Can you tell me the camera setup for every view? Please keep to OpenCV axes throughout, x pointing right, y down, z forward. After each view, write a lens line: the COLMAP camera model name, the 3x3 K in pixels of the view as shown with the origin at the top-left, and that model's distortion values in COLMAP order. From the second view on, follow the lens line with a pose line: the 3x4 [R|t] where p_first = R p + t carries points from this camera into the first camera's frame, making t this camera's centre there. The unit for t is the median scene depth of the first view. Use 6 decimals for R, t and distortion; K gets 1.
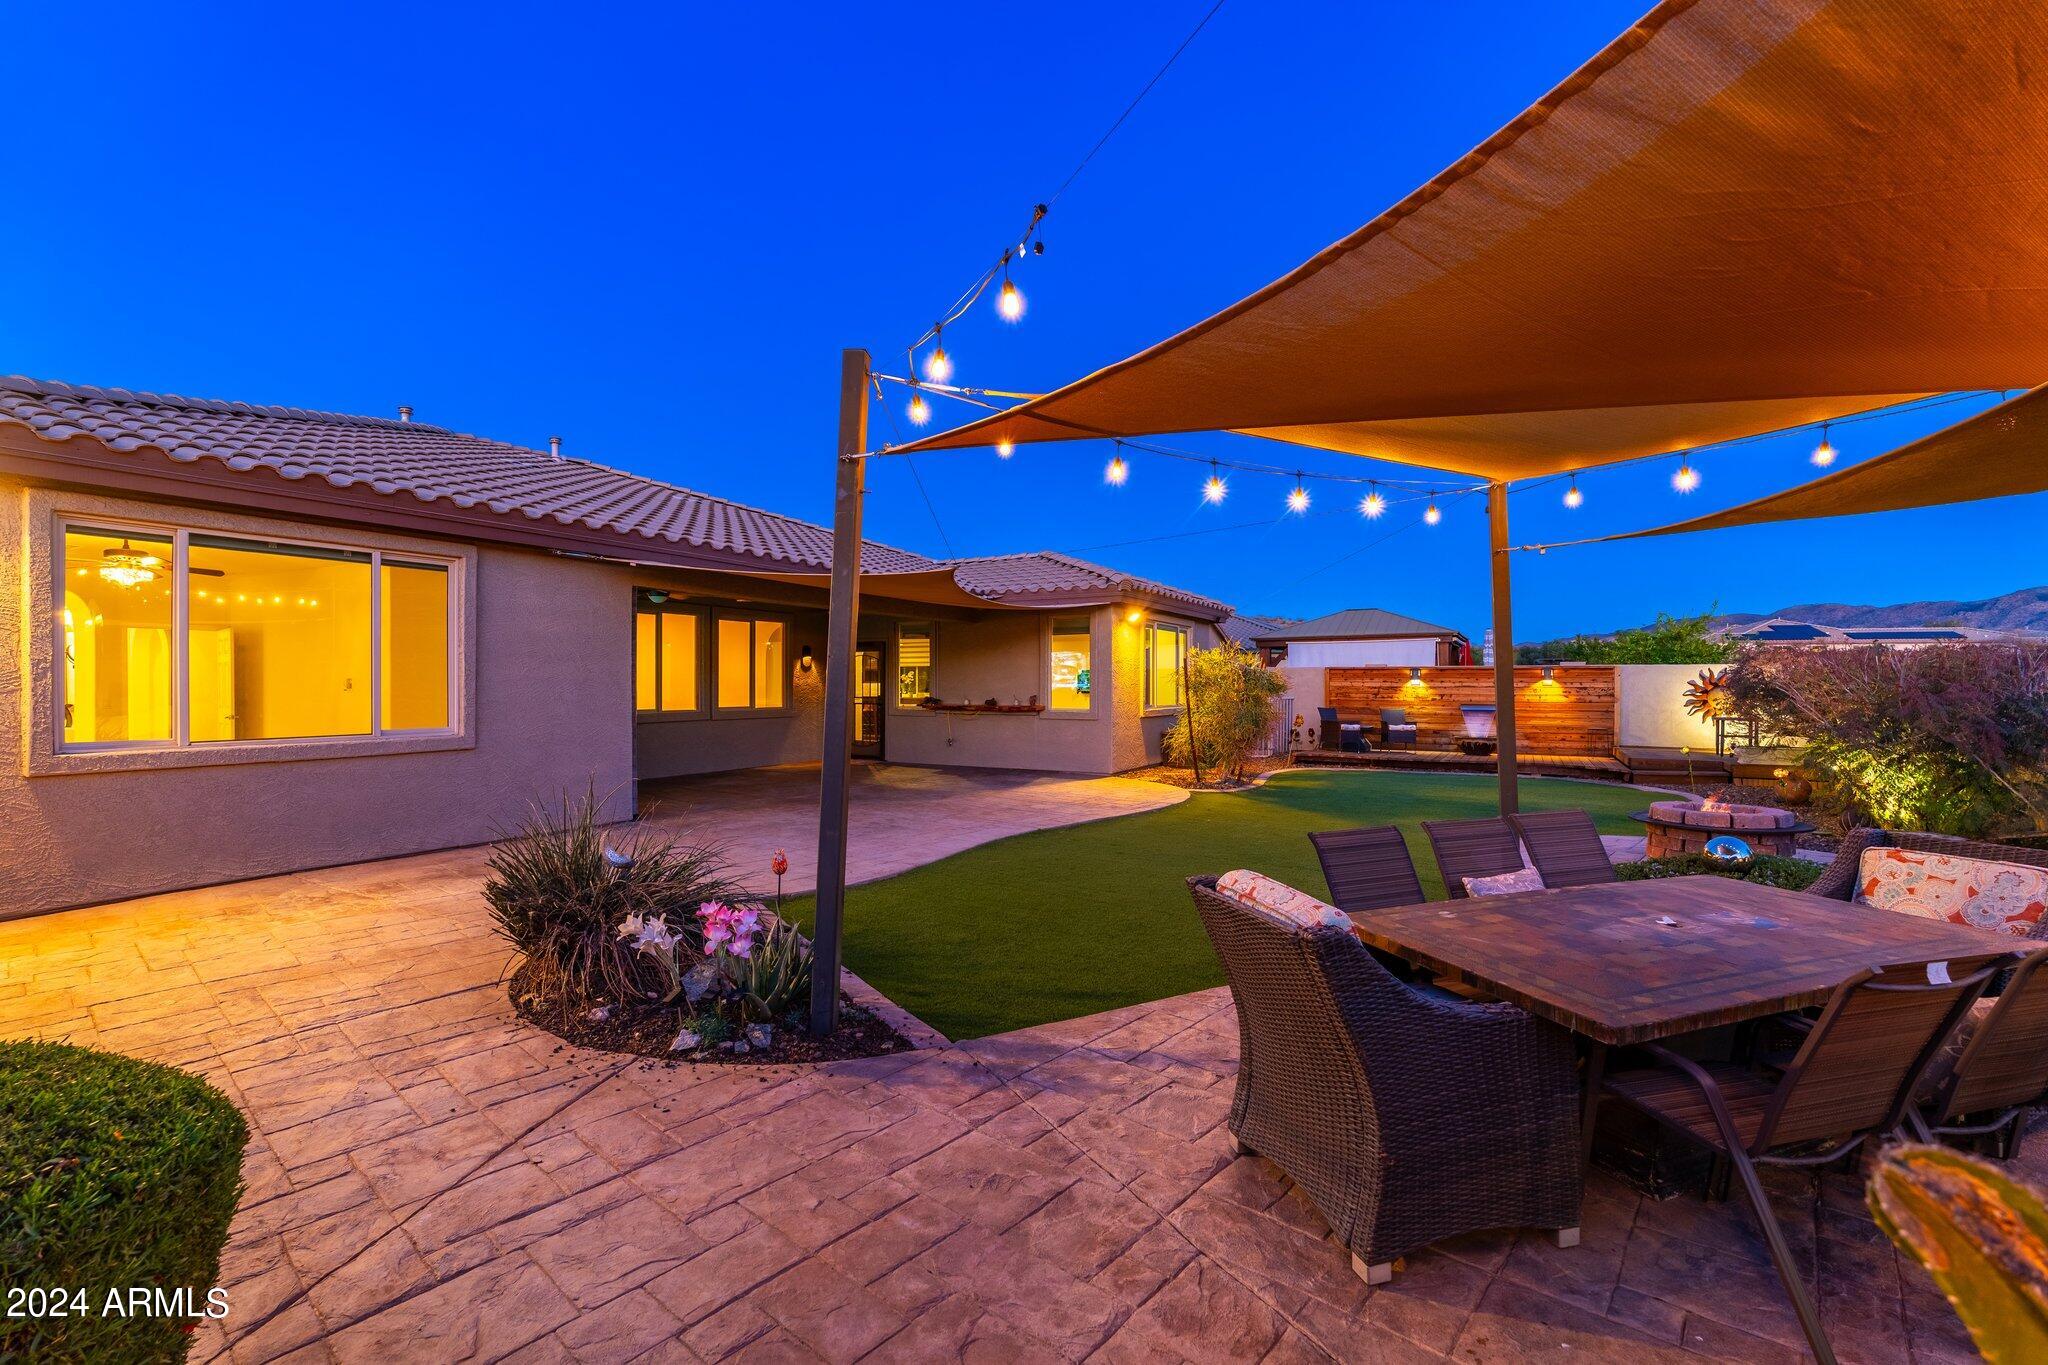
lens RADIAL K [[905.7, 0, 1019.2], [0, 905.7, 684.5], [0, 0, 1]] dist [0.001148, 0.000018]
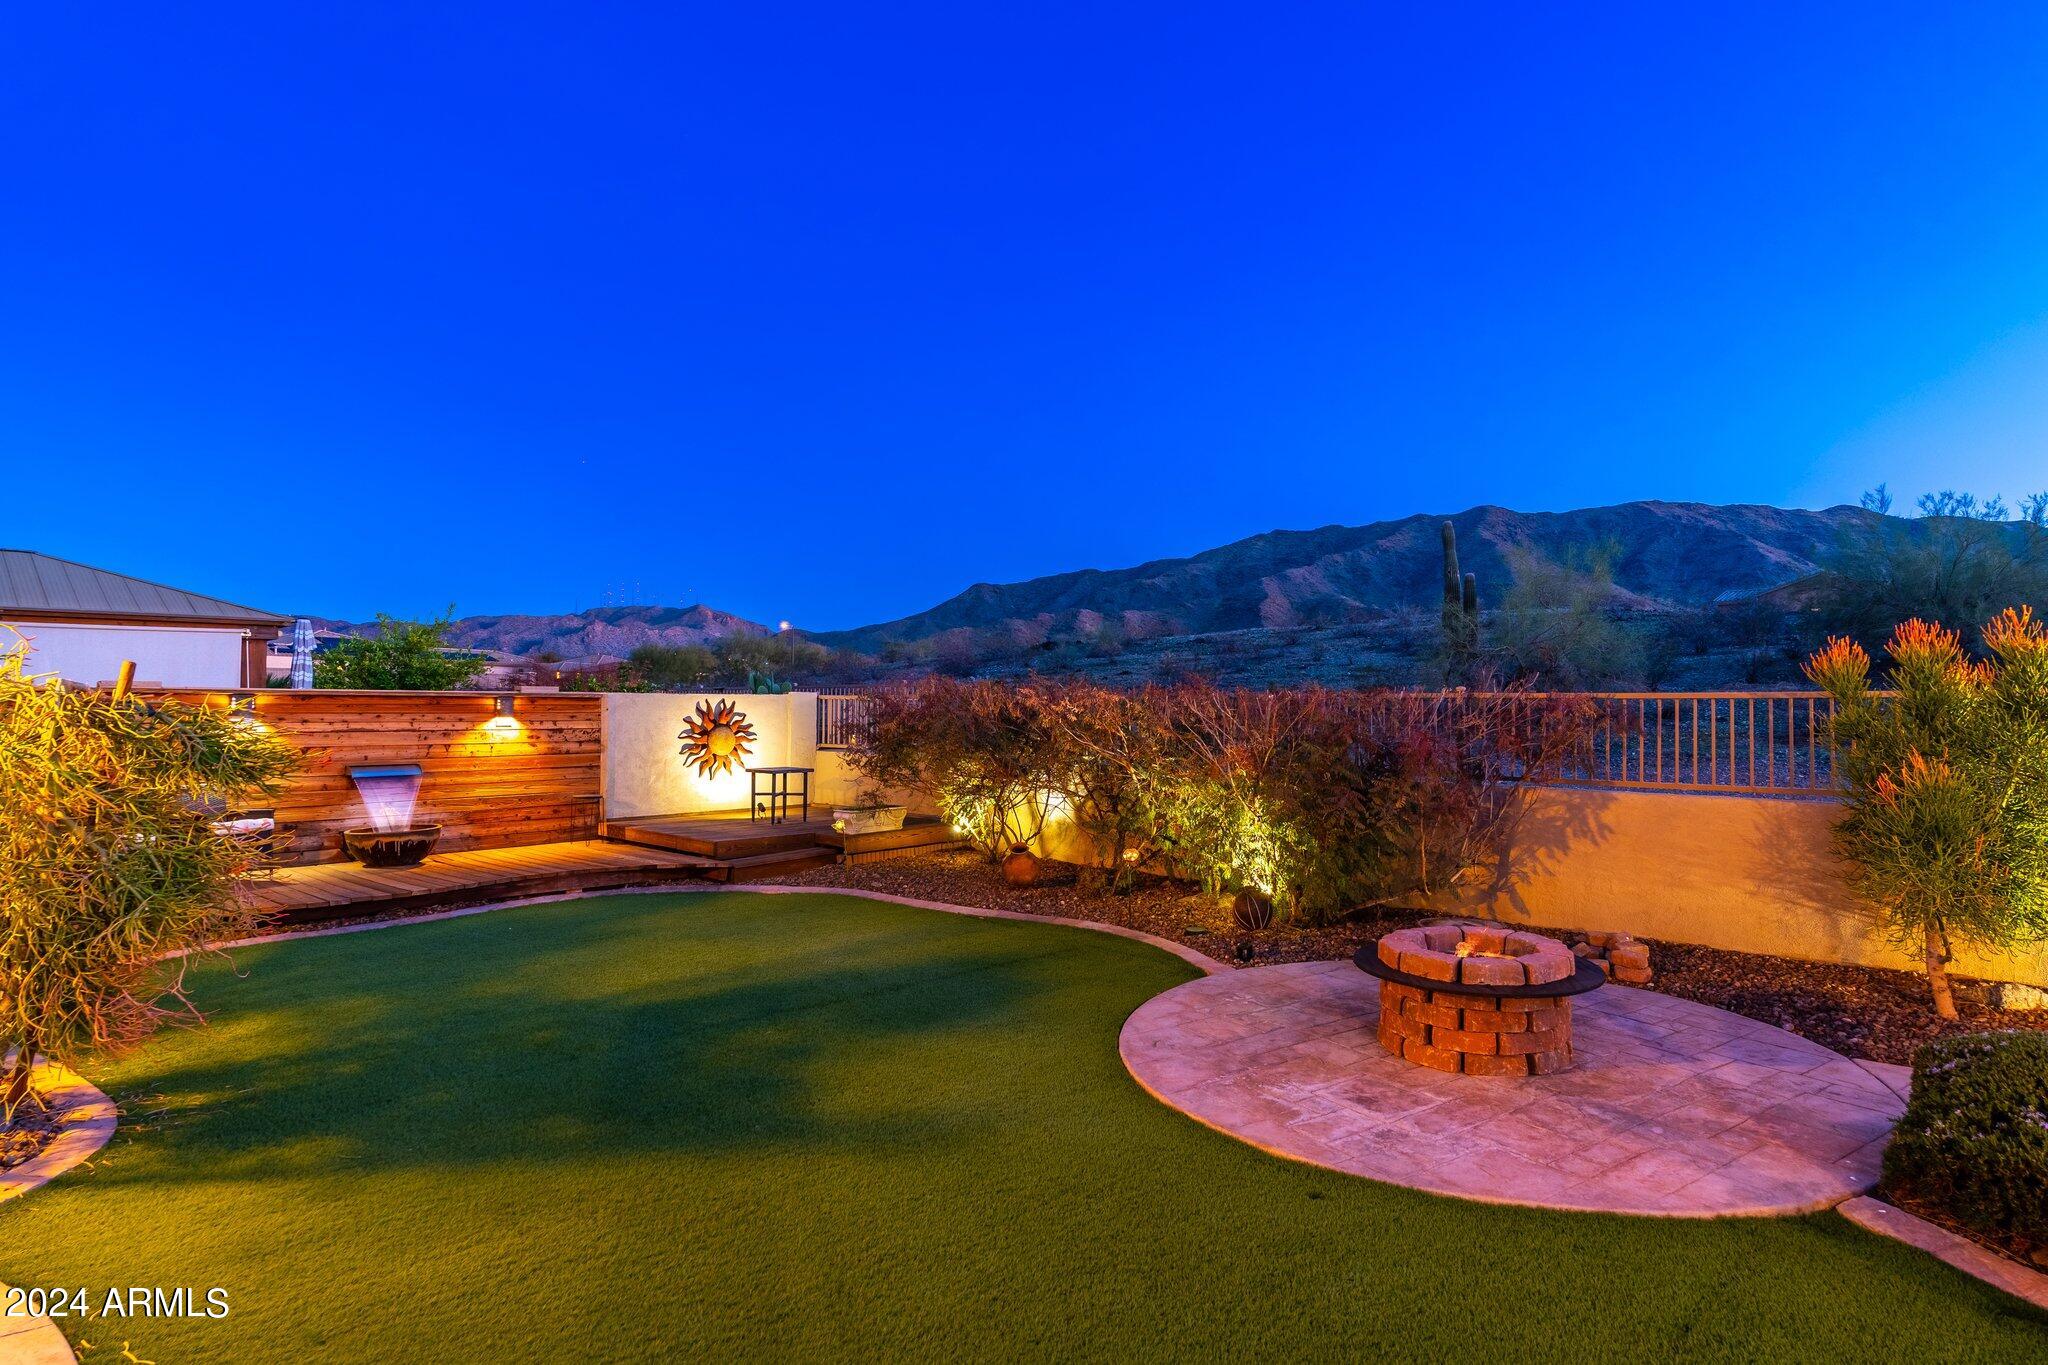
lens RADIAL K [[1071.4, 0, 1033.2], [0, 1071.4, 678.2], [0, 0, 1]] dist [0.003716, 0.000278]
pose [[0.207129, 0.024480, 0.978007, -0.013893], [-0.002203, 0.999696, -0.024556, -0.013901], [-0.978311, 0.002932, 0.207120, 0.544623]]
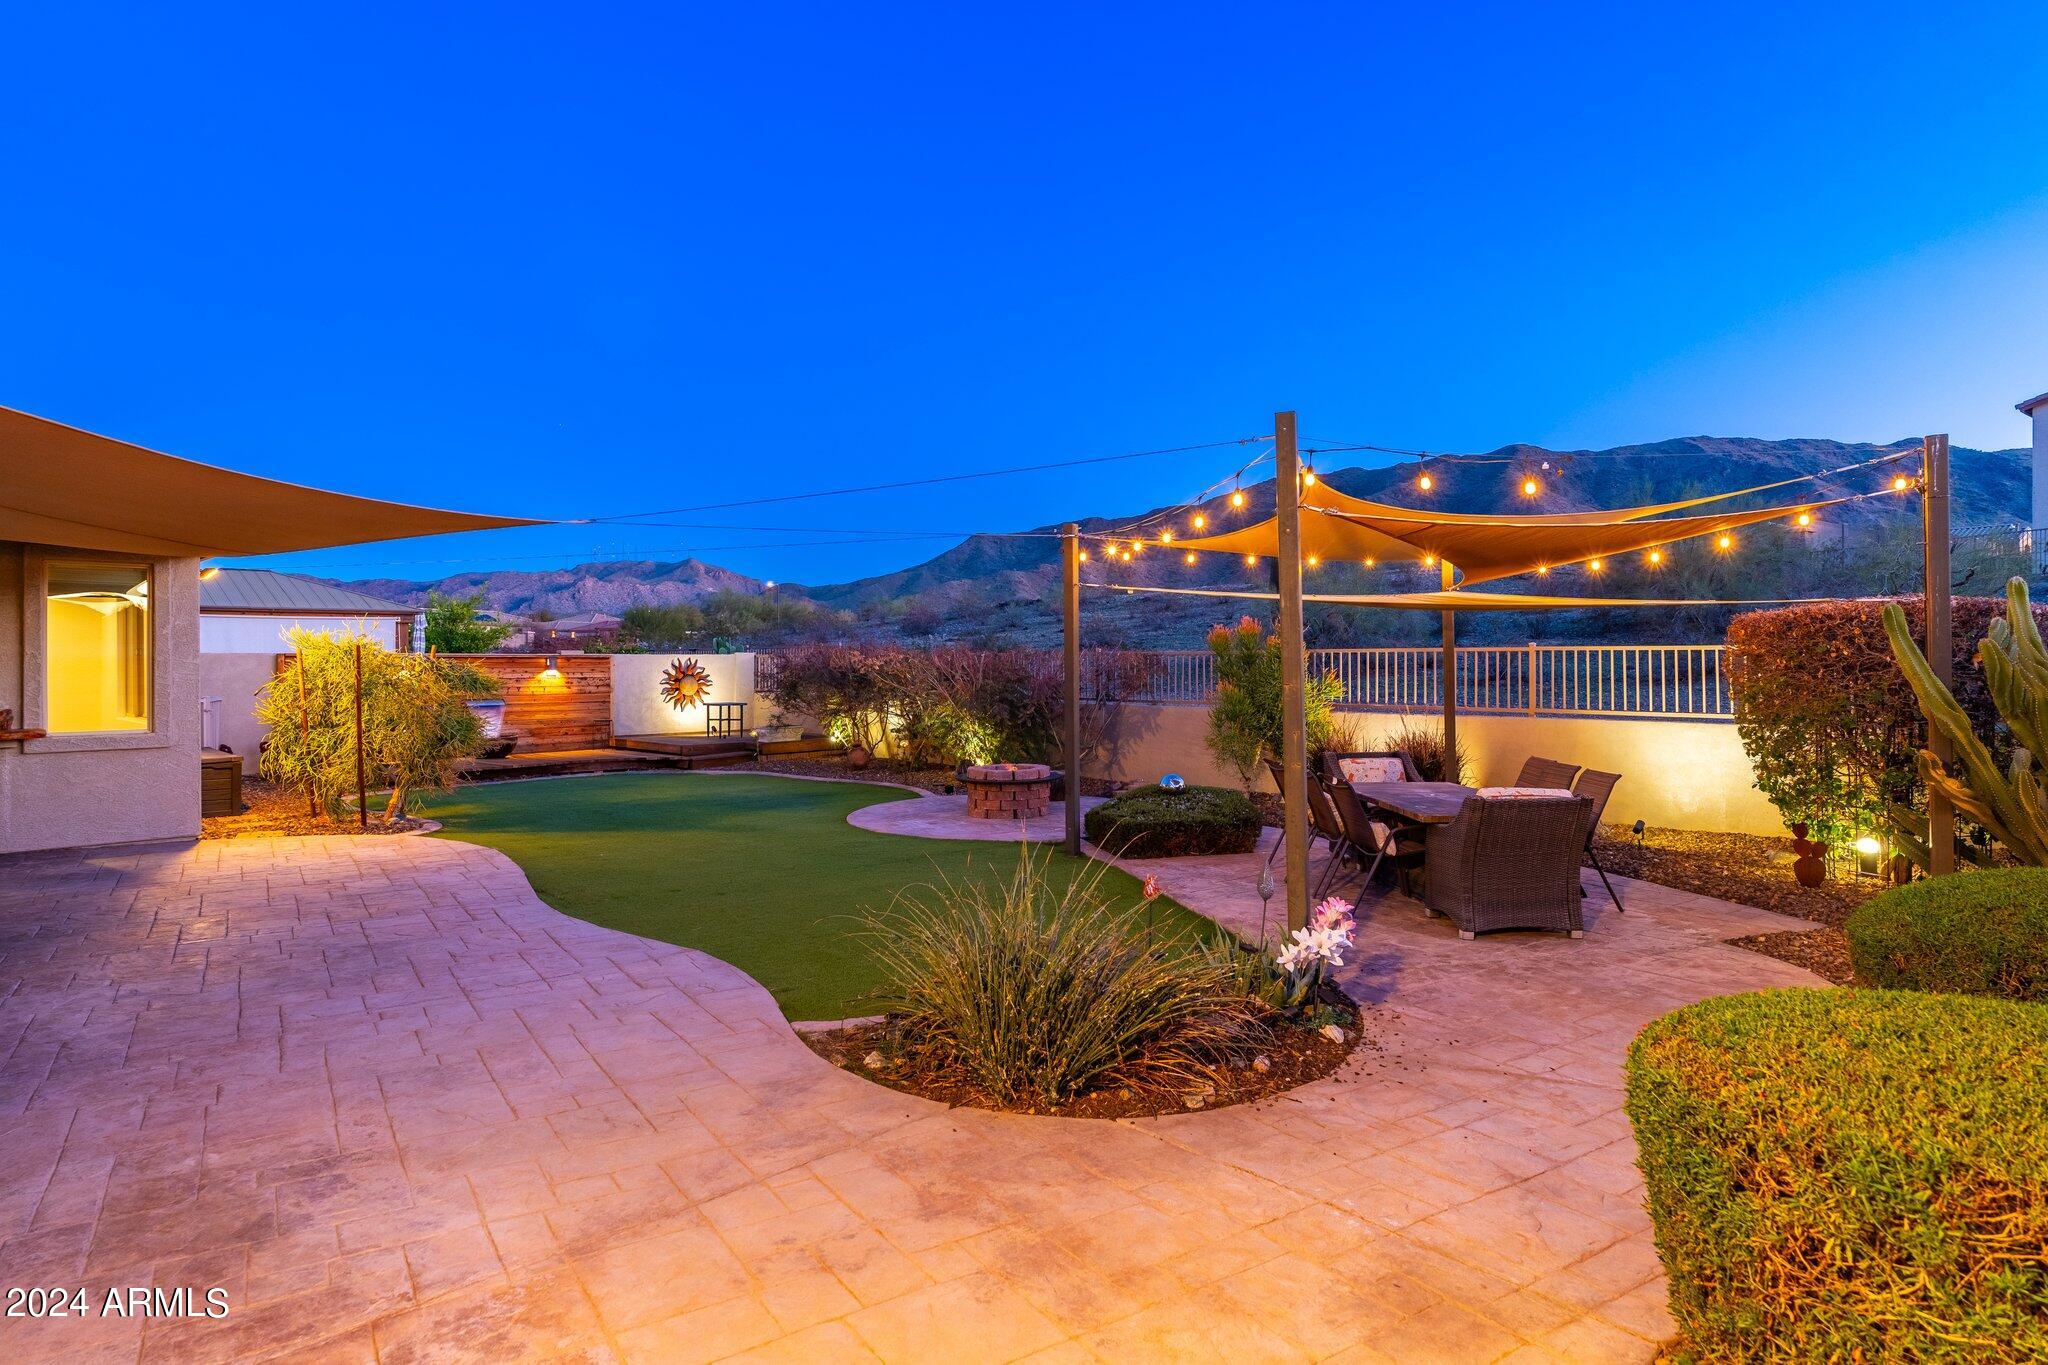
lens RADIAL K [[1190.1, 0, 997.0], [0, 1190.1, 652.3], [0, 0, 1]] dist [-0.001315, 0.002536]
pose [[0.259425, 0.005123, 0.965750, -0.476334], [0.004018, 0.999972, -0.006384, -0.013622], [-0.965755, 0.005536, 0.259397, 0.258119]]
